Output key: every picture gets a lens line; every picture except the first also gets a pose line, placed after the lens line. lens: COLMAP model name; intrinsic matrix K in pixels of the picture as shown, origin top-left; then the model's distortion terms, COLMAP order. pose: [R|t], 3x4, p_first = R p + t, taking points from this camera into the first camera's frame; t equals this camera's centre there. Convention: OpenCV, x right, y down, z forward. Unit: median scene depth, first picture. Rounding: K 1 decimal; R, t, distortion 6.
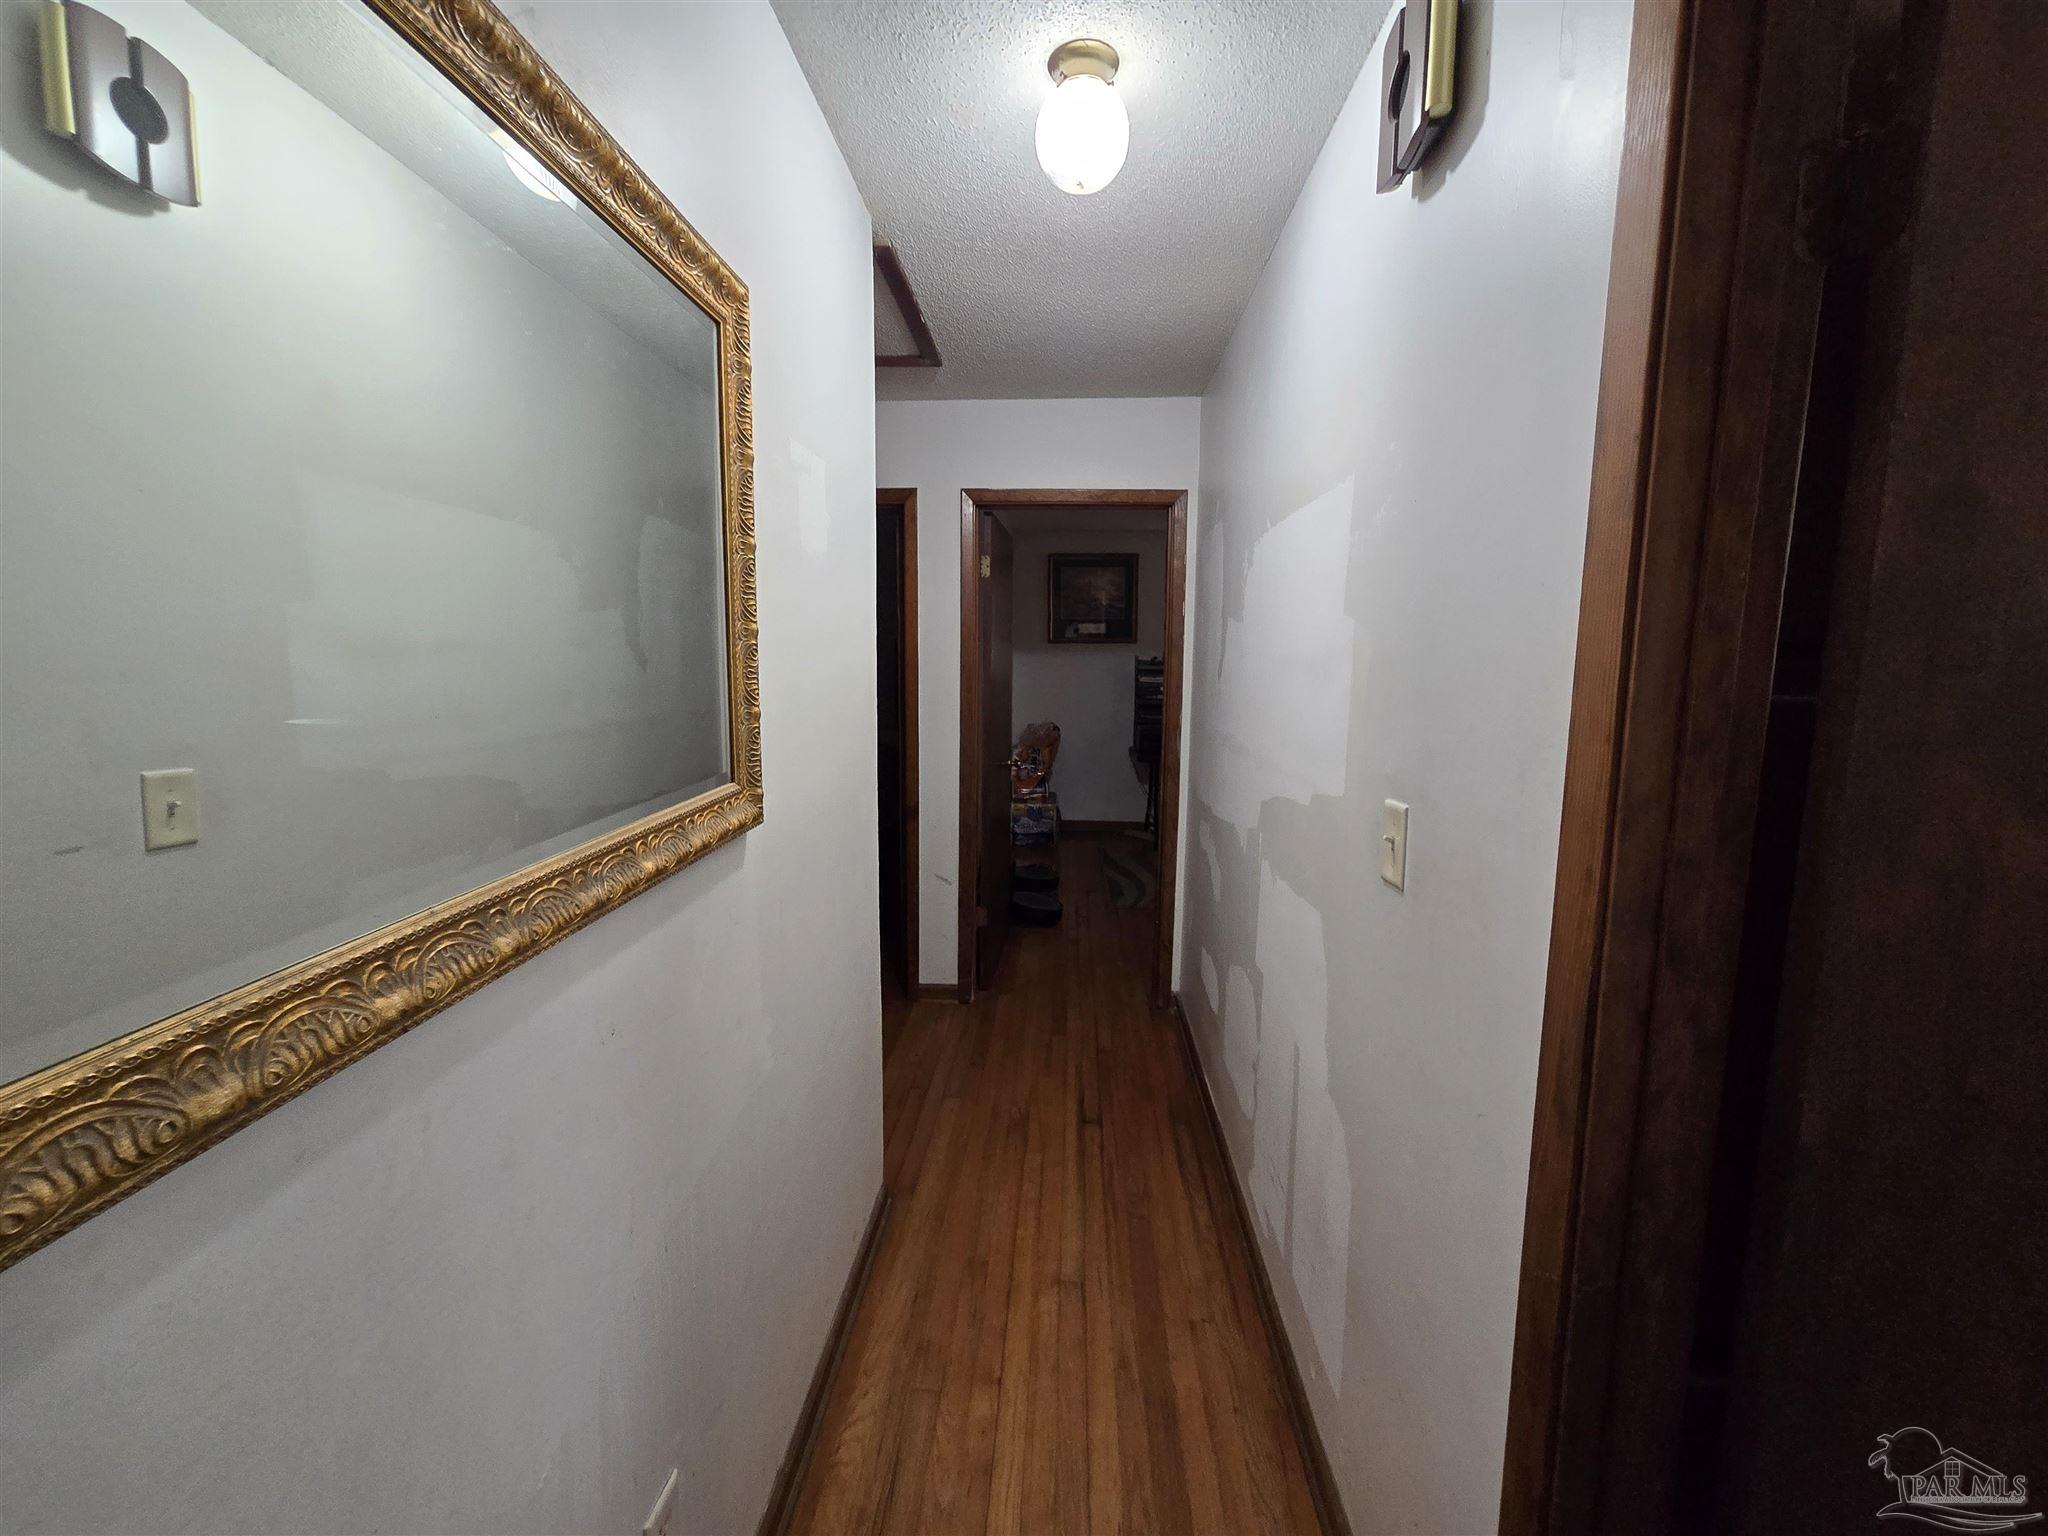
lens RADIAL K [[839.4, 0, 1022.6], [0, 839.4, 761.6], [0, 0, 1]] dist [-0.000003, 0.000260]
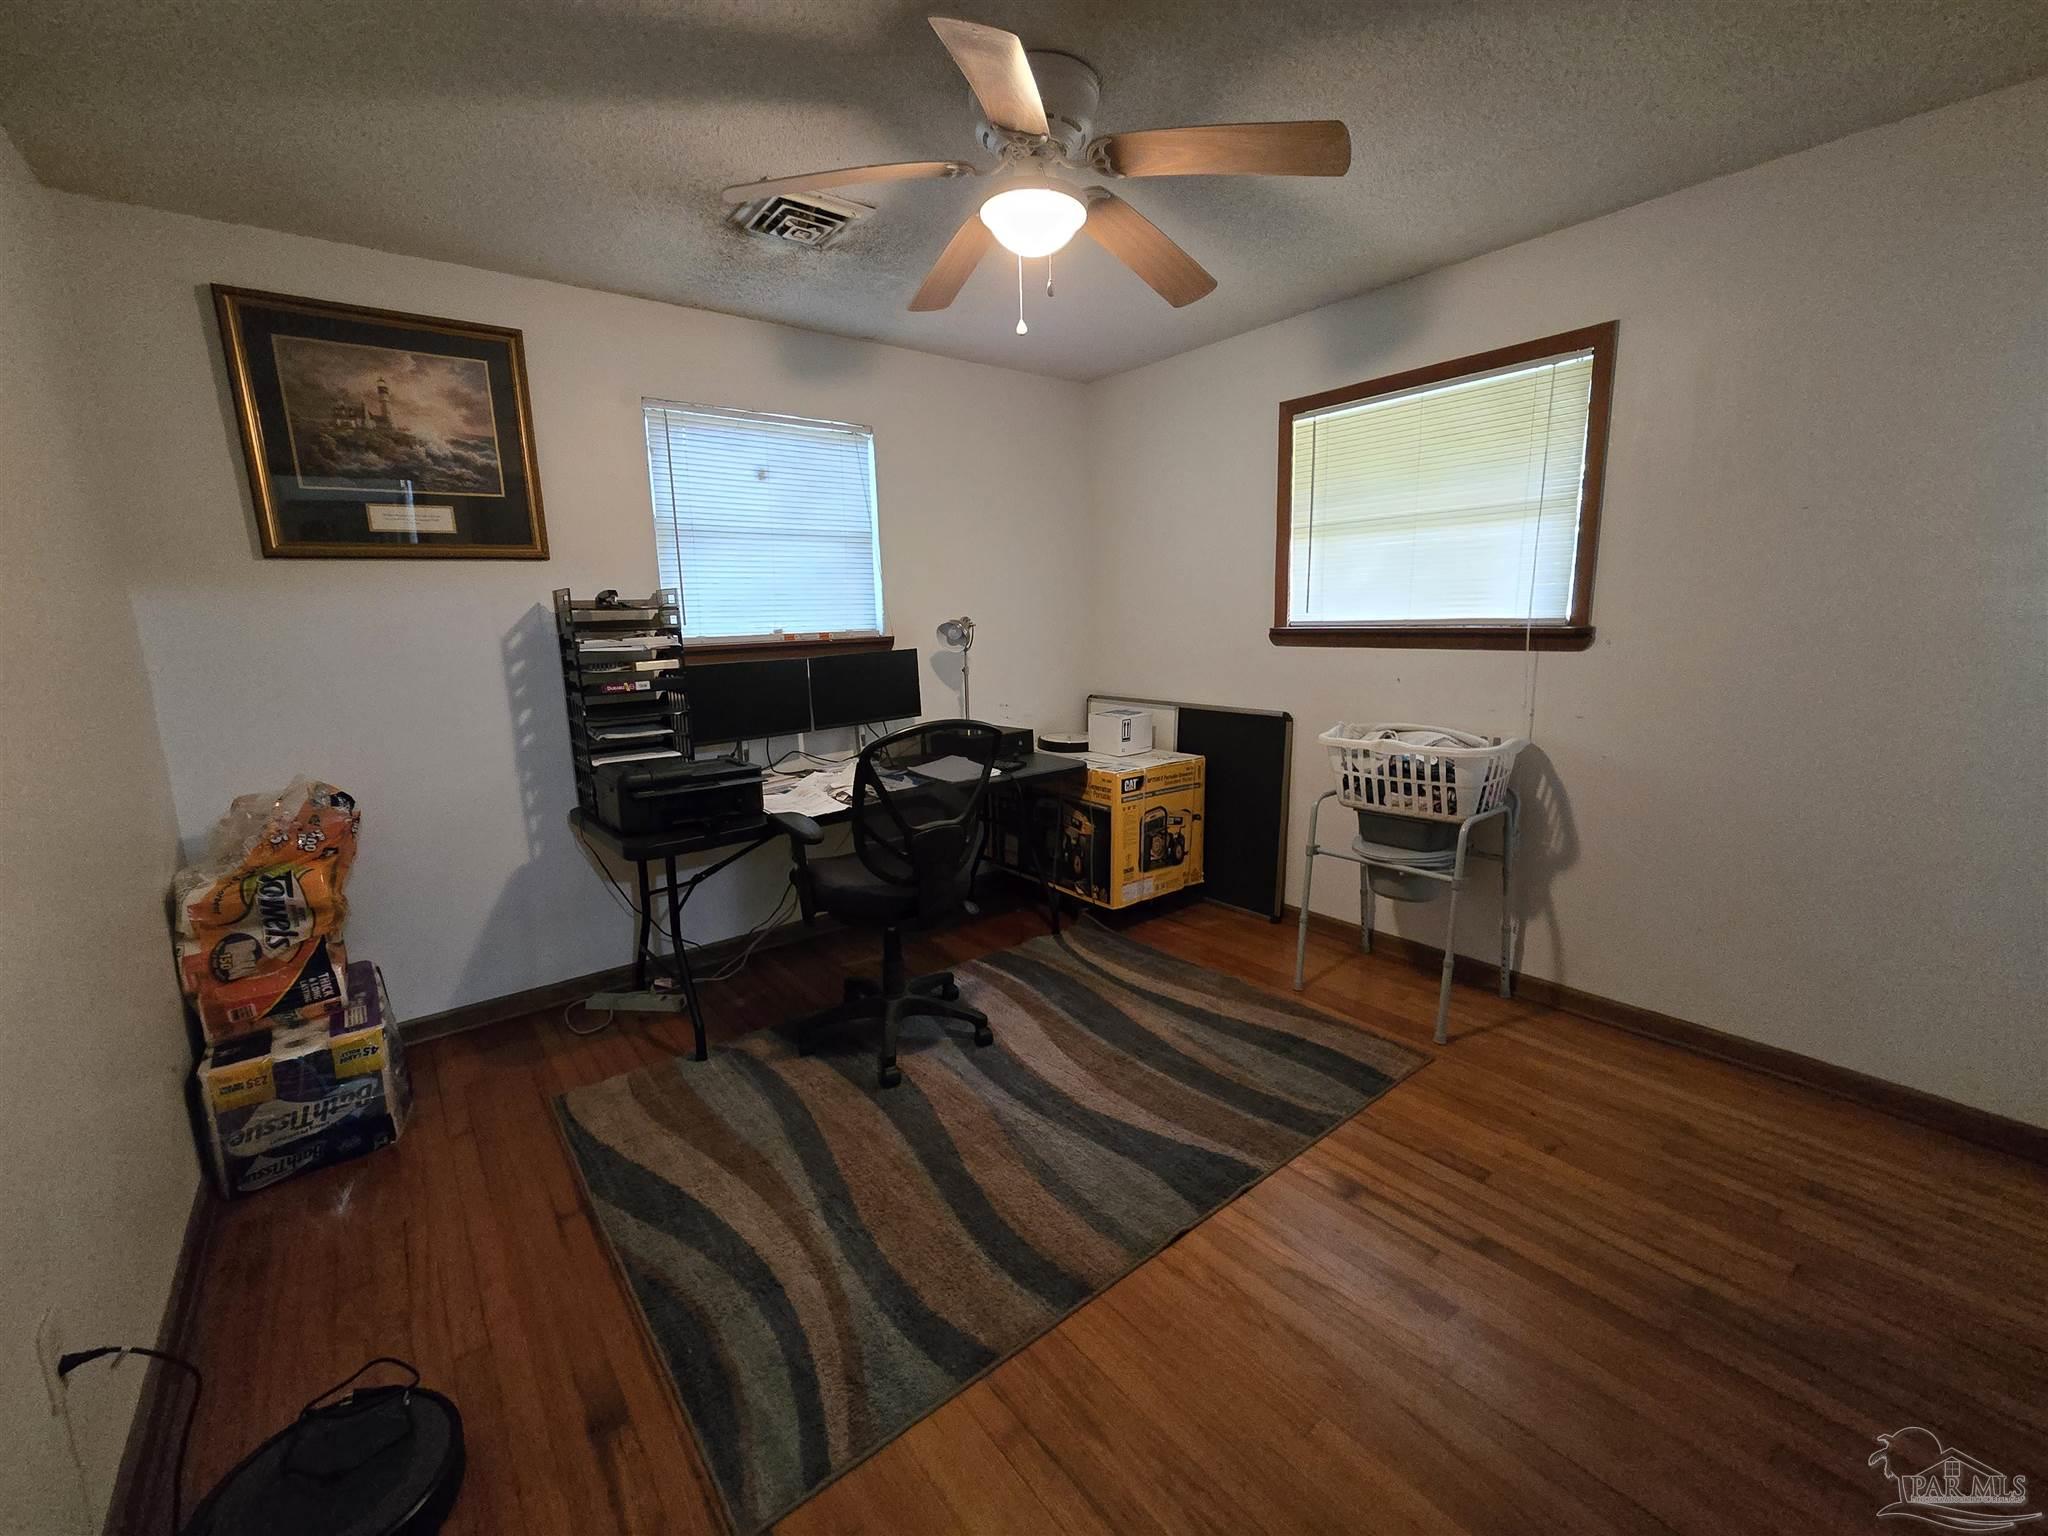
lens RADIAL K [[839.4, 0, 1022.6], [0, 839.4, 761.6], [0, 0, 1]] dist [-0.000003, 0.000260]
pose [[0.747907, -0.148322, 0.647021, 0.027738], [0.108425, 0.988923, 0.101368, -0.059055], [-0.654889, -0.005661, 0.755704, 0.538115]]
